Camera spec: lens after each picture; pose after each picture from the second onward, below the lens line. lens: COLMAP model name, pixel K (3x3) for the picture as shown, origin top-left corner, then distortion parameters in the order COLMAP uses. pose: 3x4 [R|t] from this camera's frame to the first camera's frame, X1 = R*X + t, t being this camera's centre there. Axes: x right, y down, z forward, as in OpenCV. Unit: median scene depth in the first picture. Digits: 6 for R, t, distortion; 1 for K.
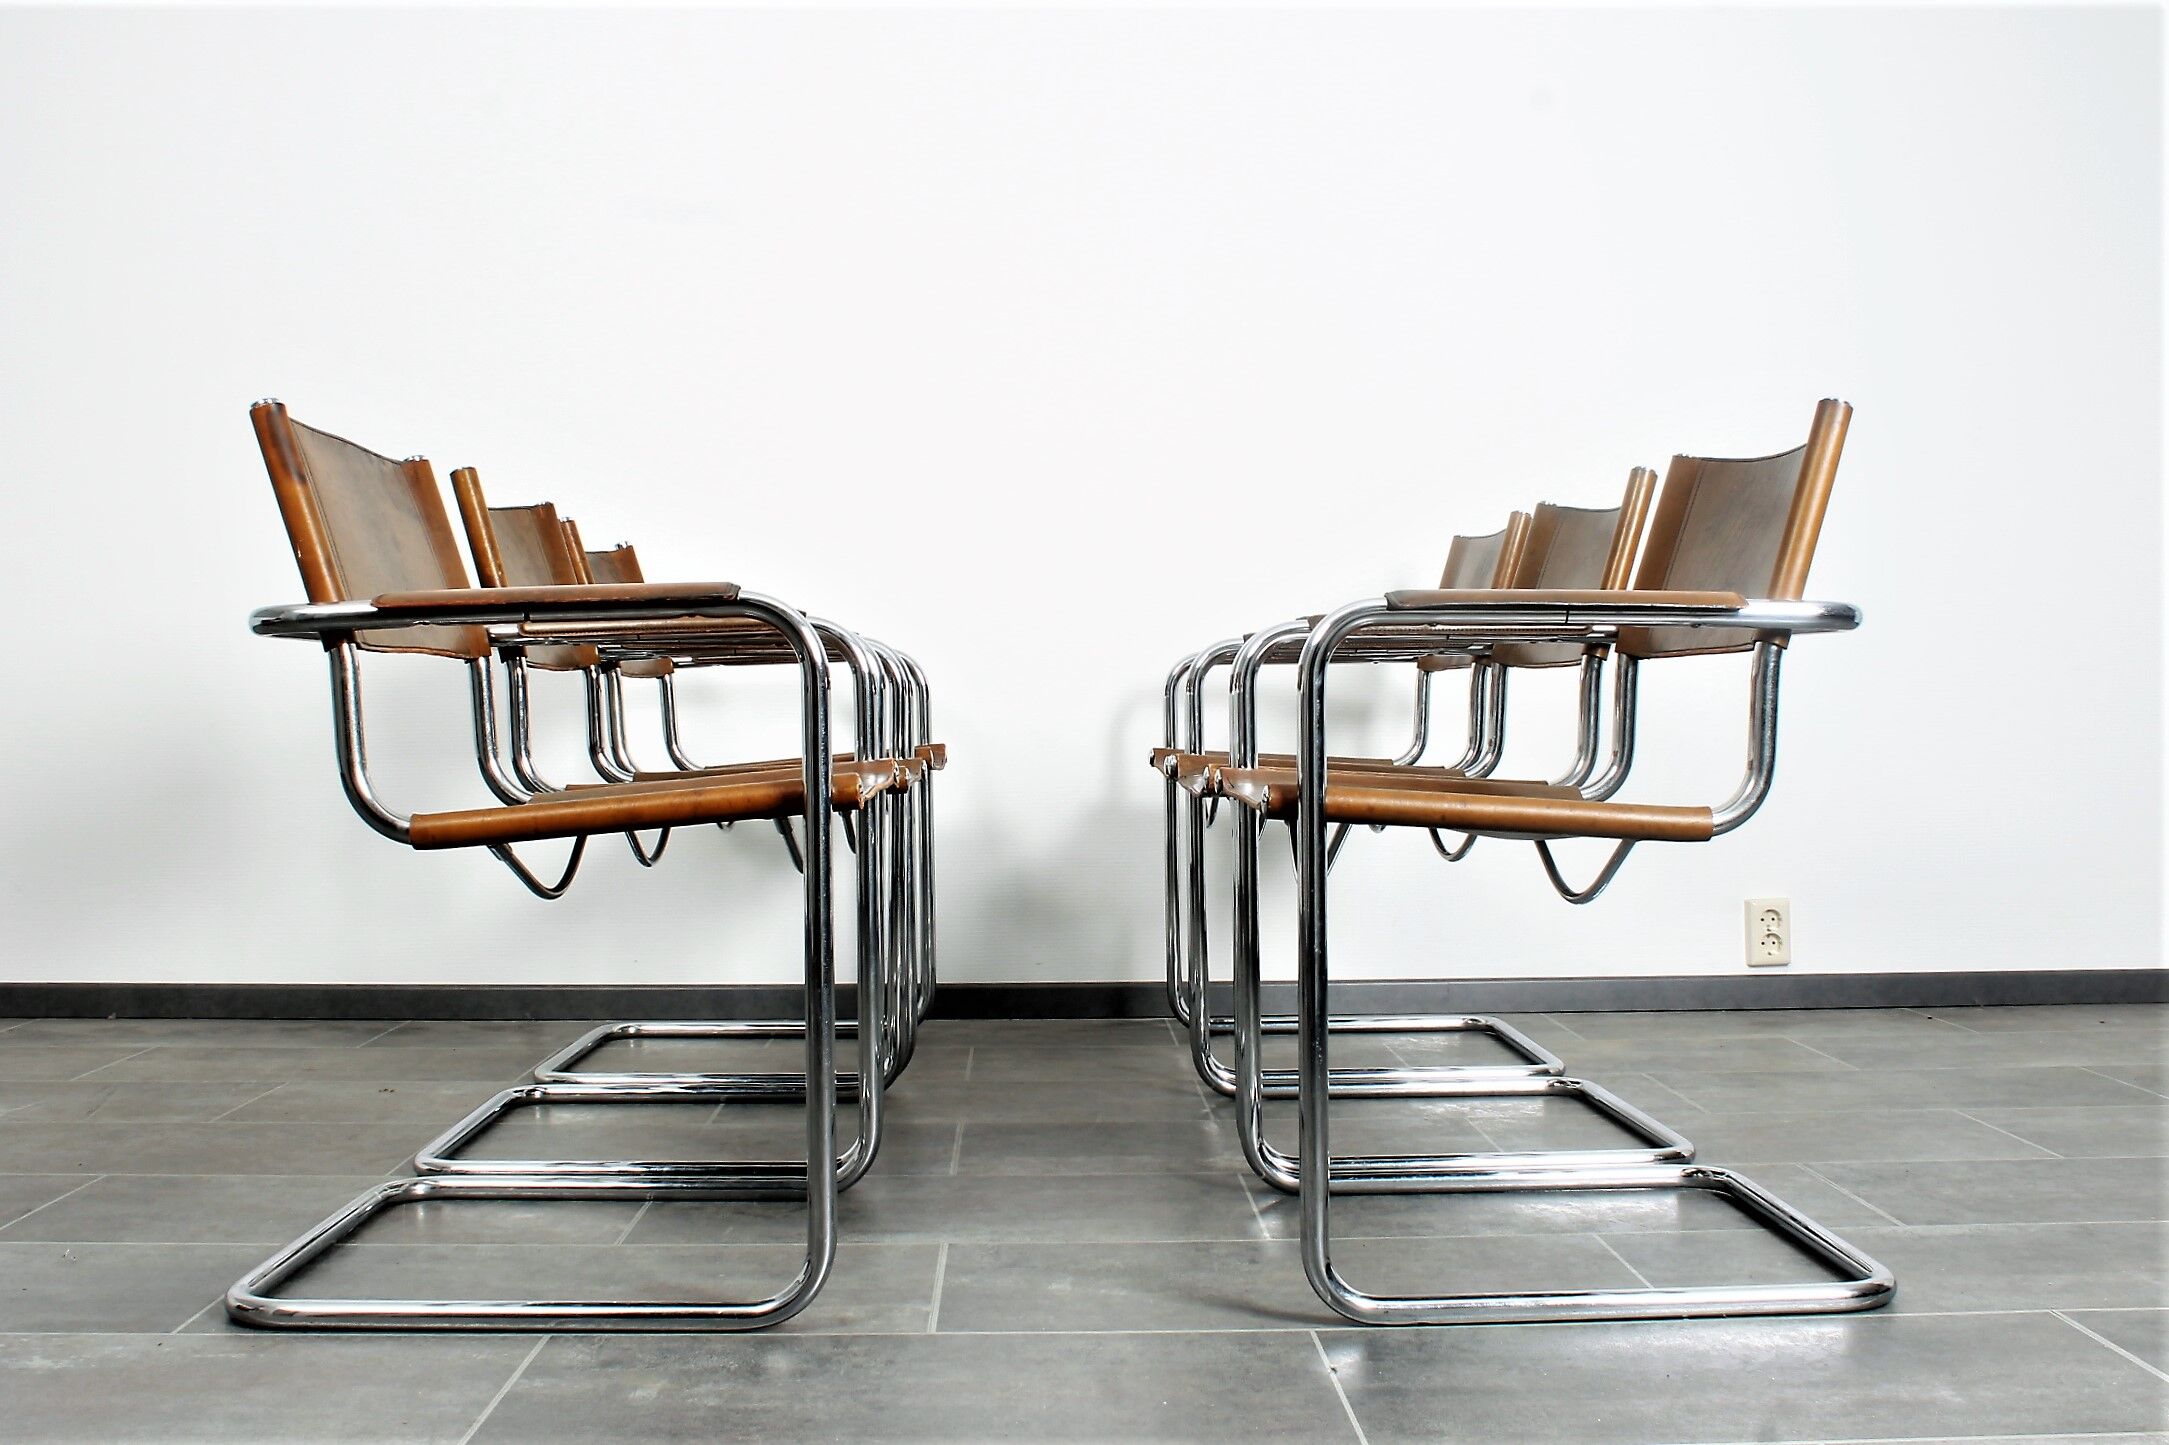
lens RADIAL K [[2285.4, 0, 1084.5], [0, 2285.4, 722.5], [0, 0, 1]] dist [-0.159586, 0.175985]
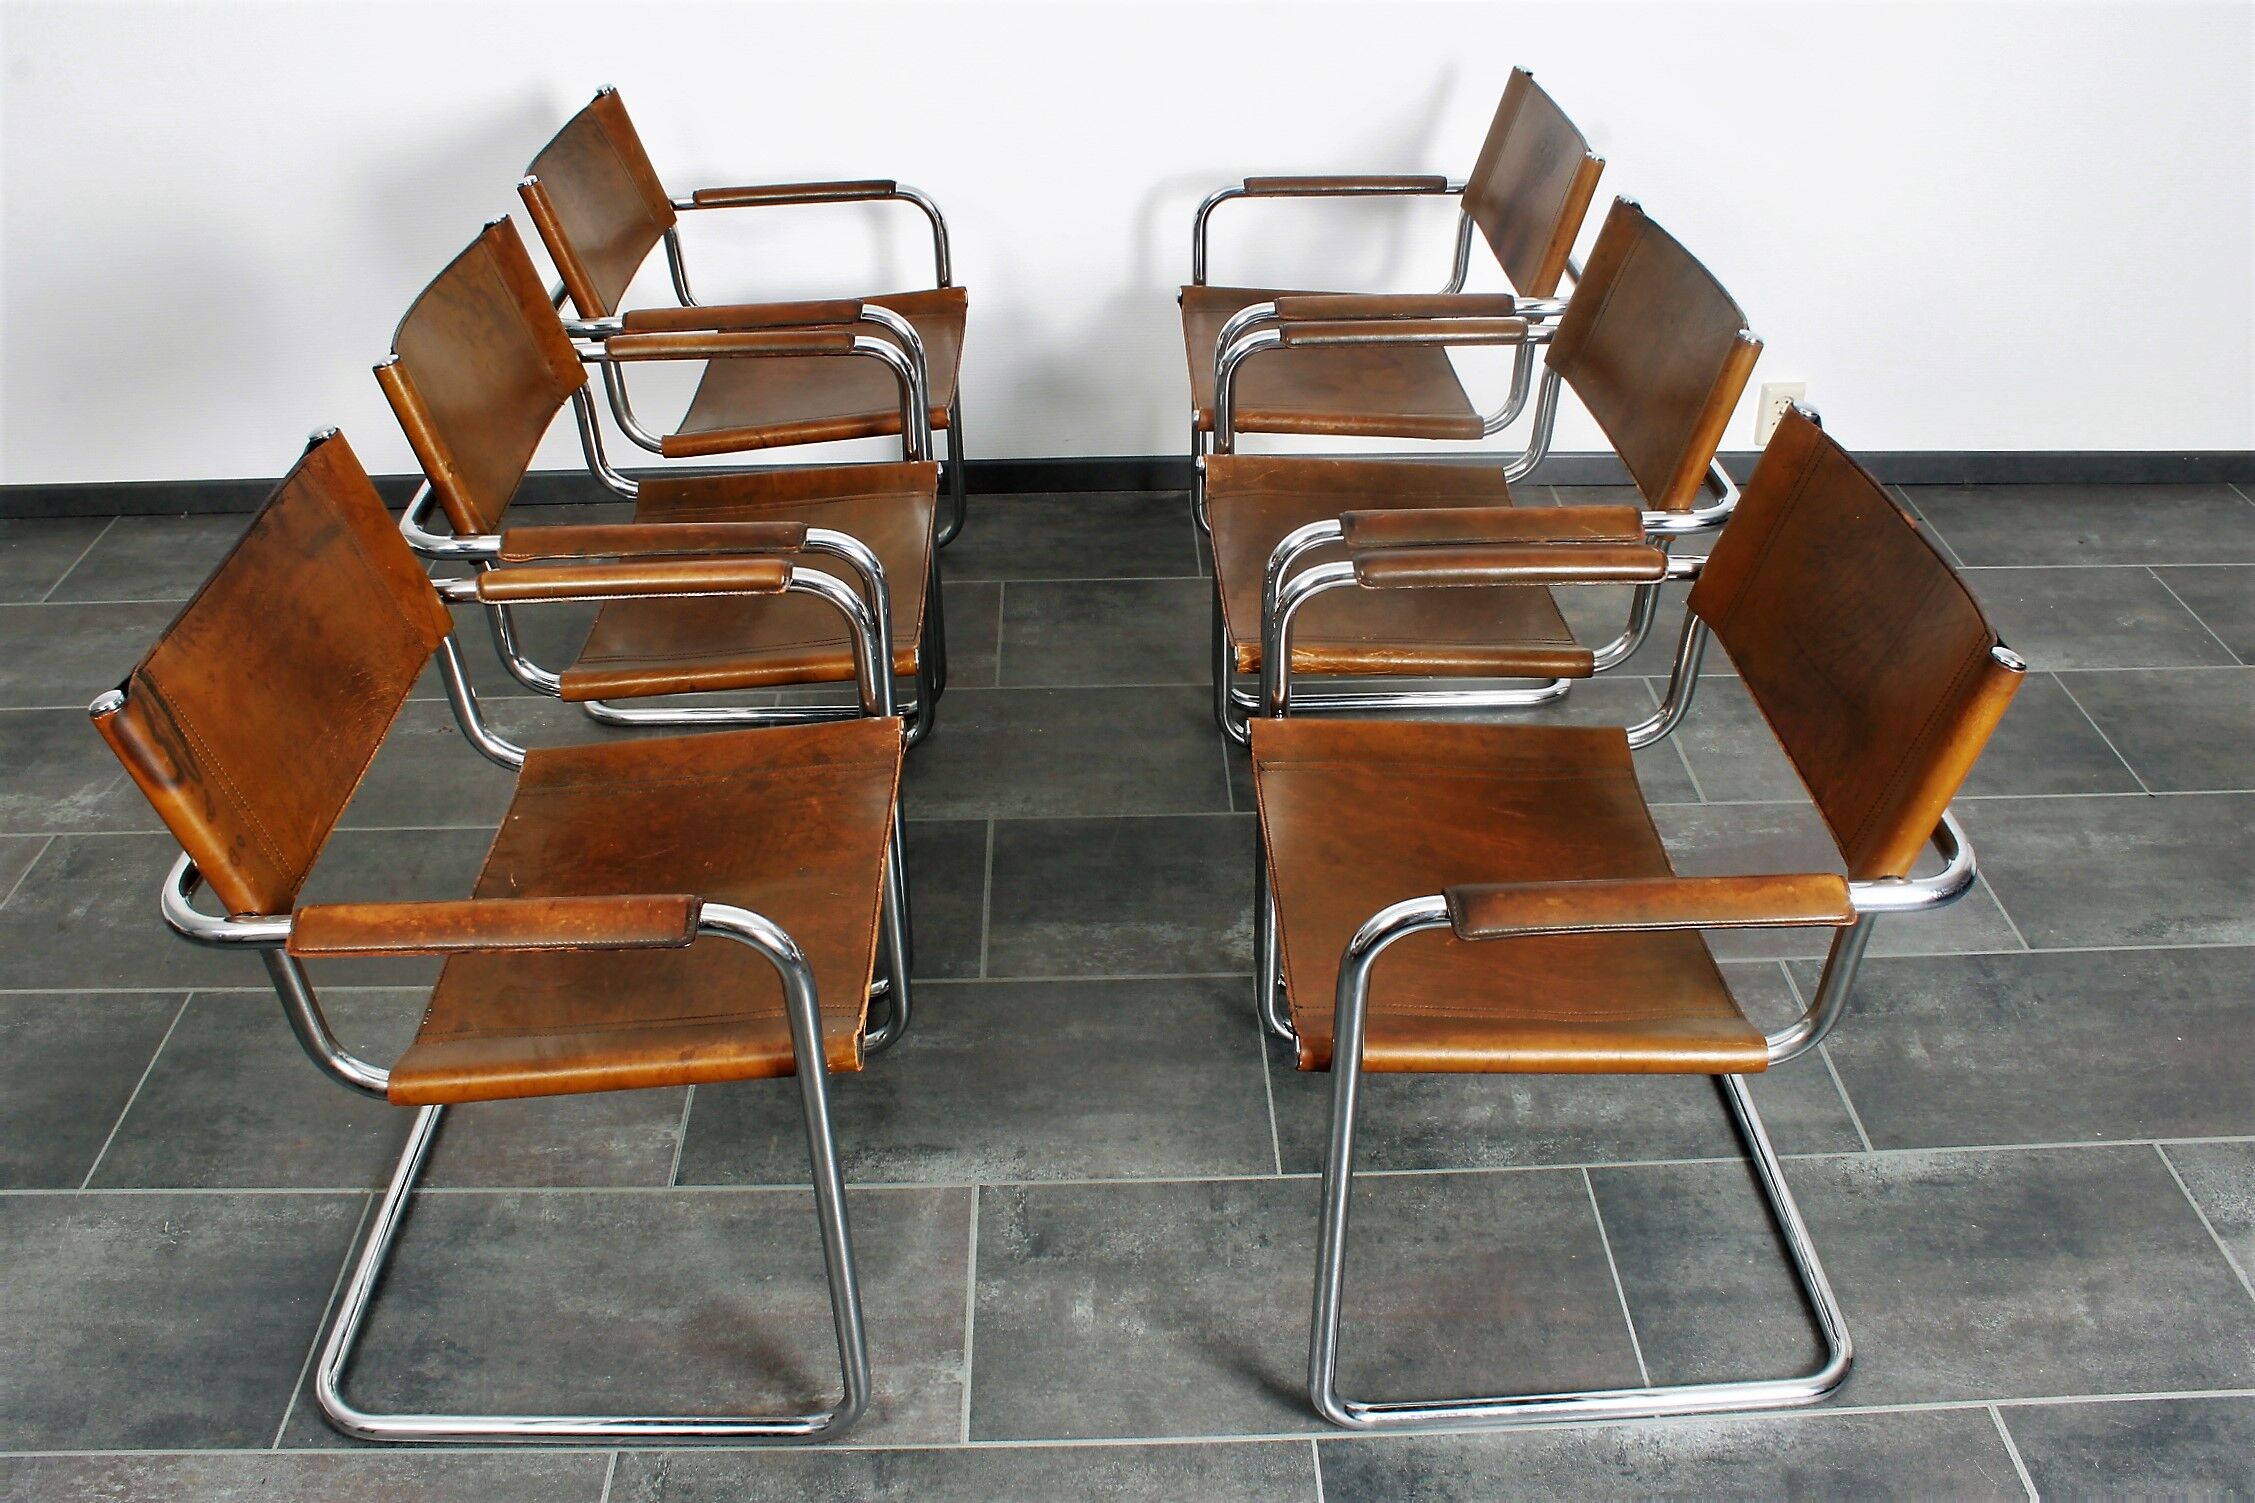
lens RADIAL K [[1917.7, 0, 1127.5], [0, 1917.7, 751.5], [0, 0, 1]] dist [-0.179616, 0.156994]
pose [[0.999993, -0.001337, 0.003612, 0.006910], [-0.000853, 0.837673, 0.546172, -0.431426], [-0.003756, -0.546171, 0.837665, 0.363726]]
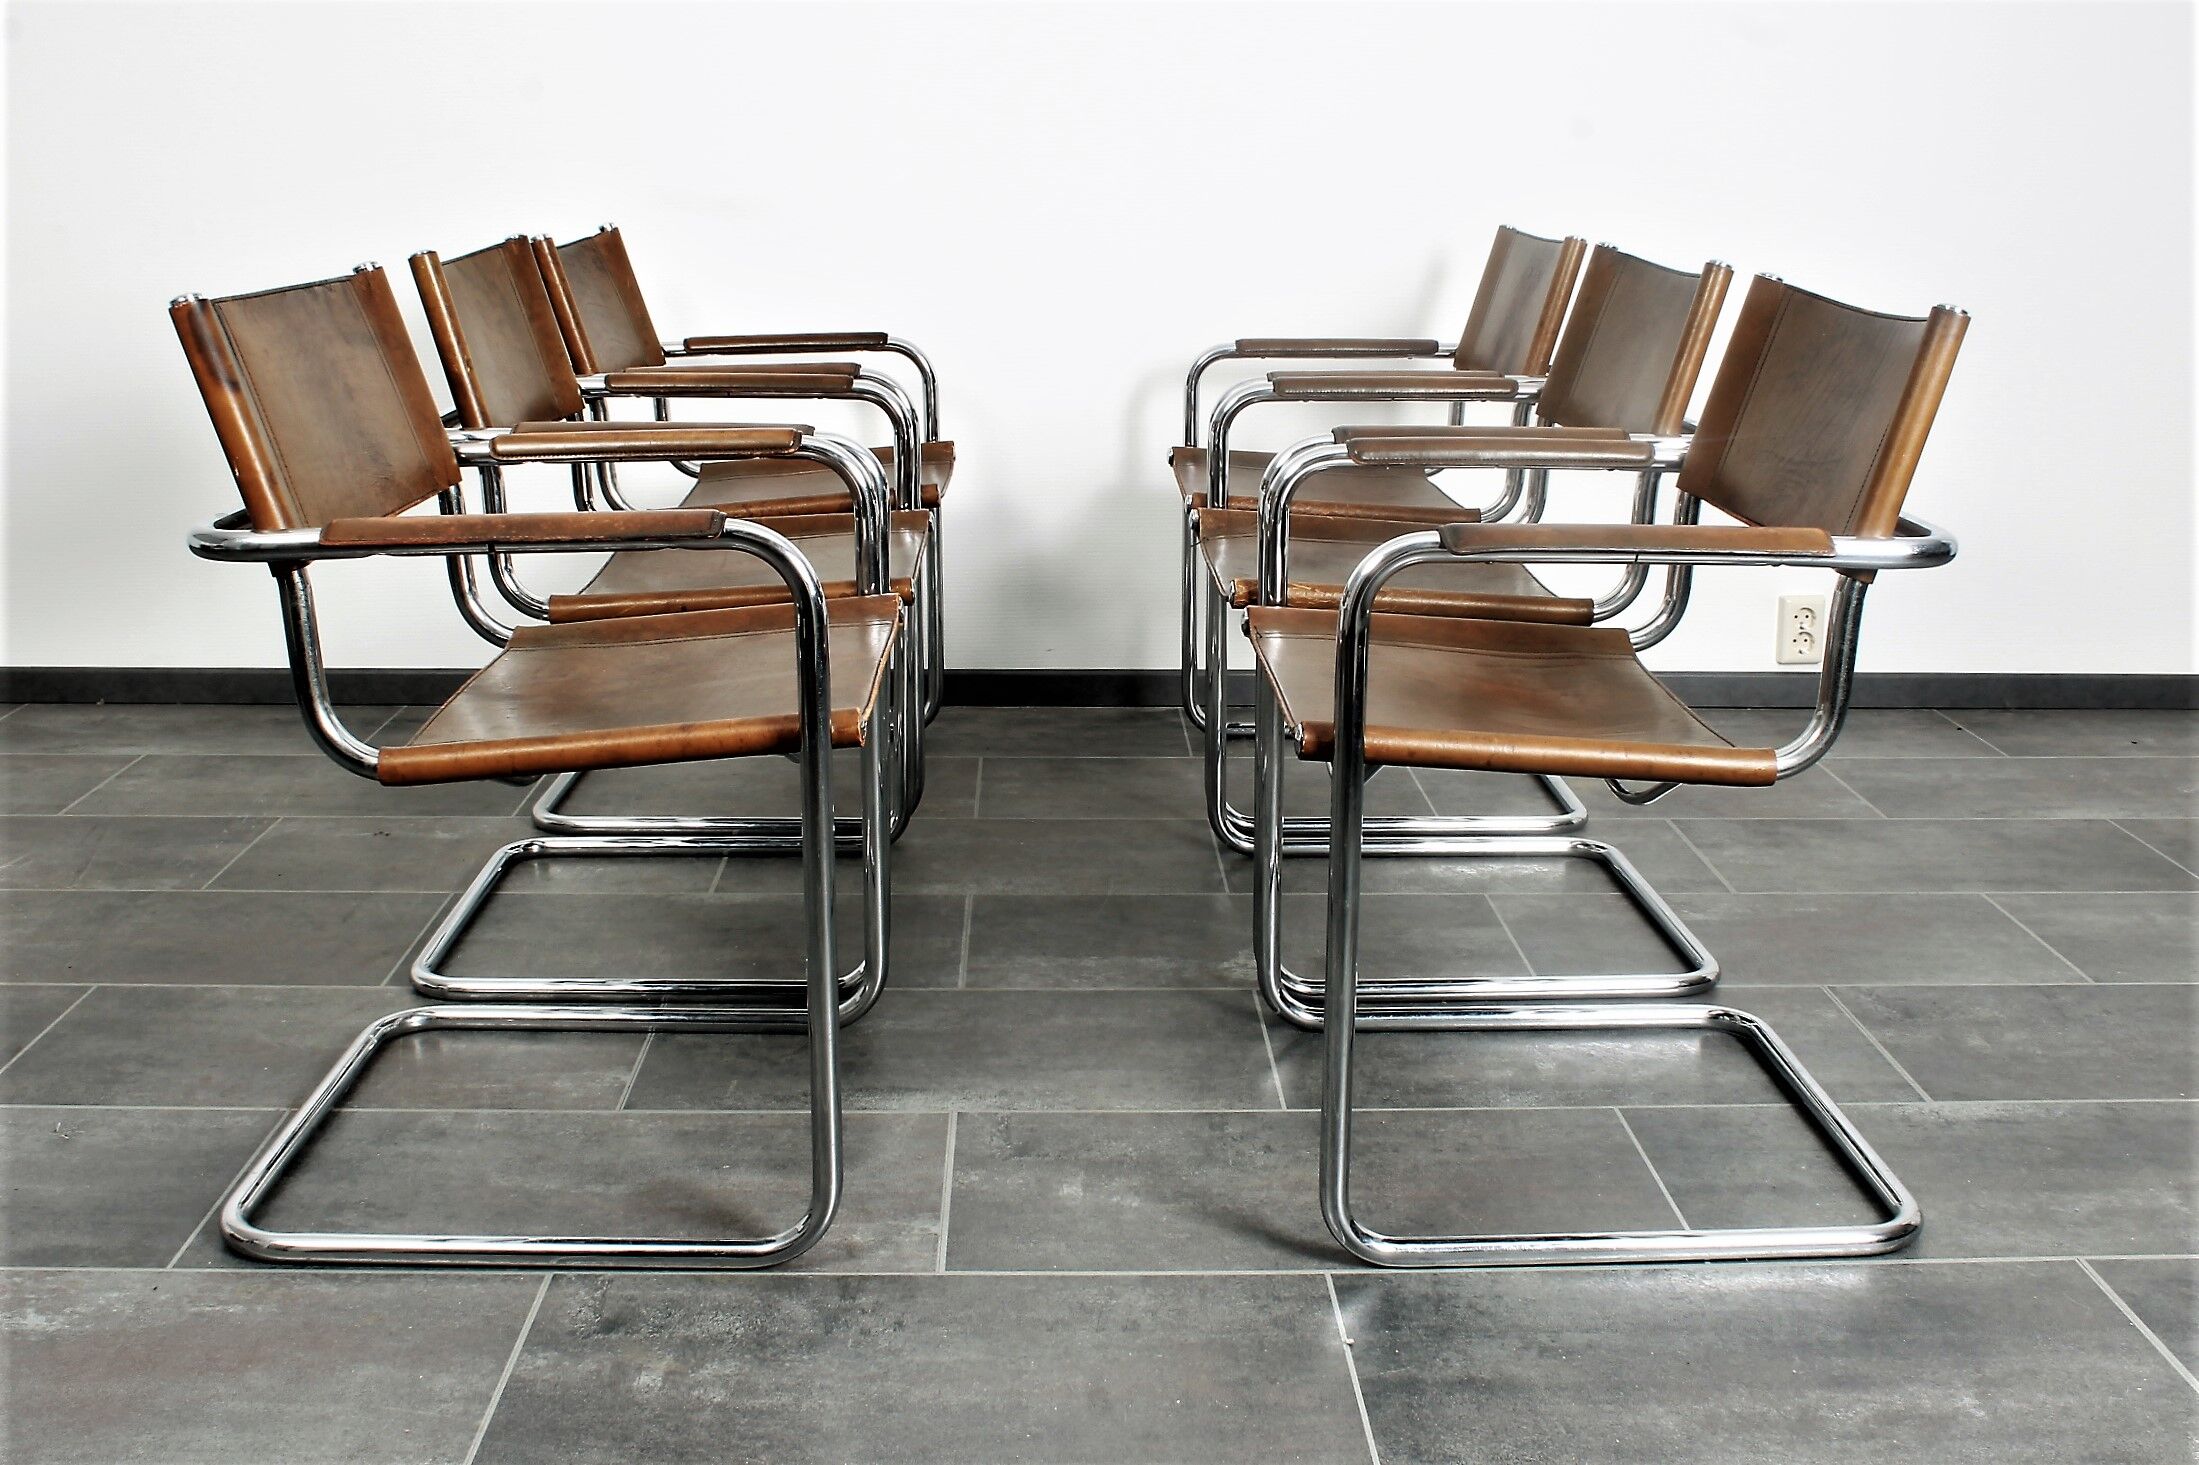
lens RADIAL K [[2273.5, 0, 1099.5], [0, 2273.5, 732.5], [0, 0, 1]] dist [-0.153471, 0.161418]
pose [[0.999908, 0.012632, 0.004922, -0.005468], [-0.013449, 0.969961, 0.242888, -0.168171], [-0.001706, -0.242932, 0.970042, 0.091481]]
